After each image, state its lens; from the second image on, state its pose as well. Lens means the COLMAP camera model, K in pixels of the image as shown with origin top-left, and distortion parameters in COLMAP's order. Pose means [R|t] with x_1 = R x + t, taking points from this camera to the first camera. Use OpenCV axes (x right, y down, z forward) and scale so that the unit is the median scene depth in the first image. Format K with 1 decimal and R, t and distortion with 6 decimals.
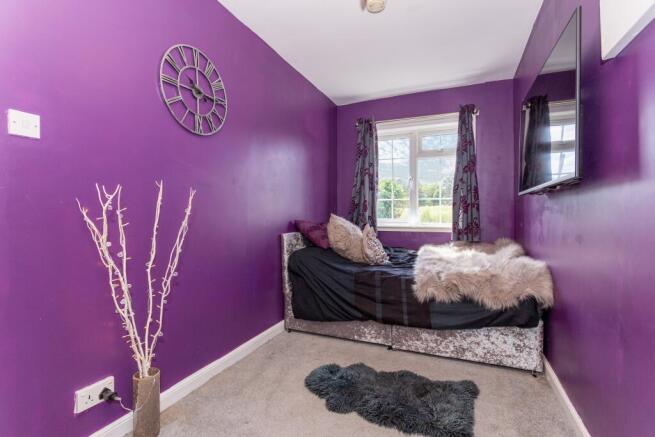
lens RADIAL K [[313.1, 0, 327.7], [0, 313.1, 216.8], [0, 0, 1]] dist [-0.002722, 0.001513]
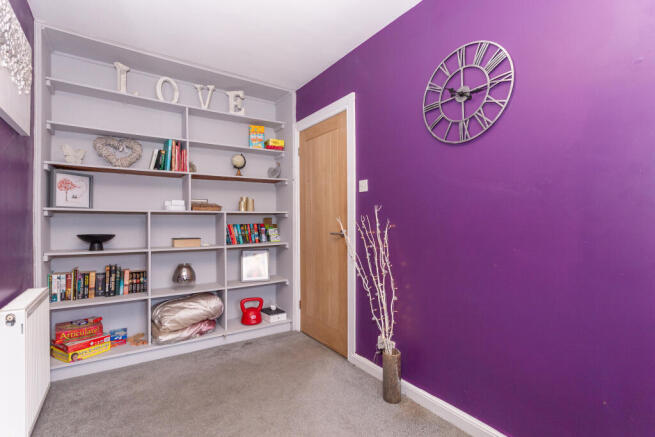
lens RADIAL K [[313.1, 0, 322.7], [0, 313.1, 221.9], [0, 0, 1]] dist [-0.002722, 0.001513]
pose [[-0.547970, 0.006743, -0.836471, 0.529448], [0.000696, 0.999971, 0.007605, -0.046856], [0.836497, 0.003585, -0.547959, 1.136022]]
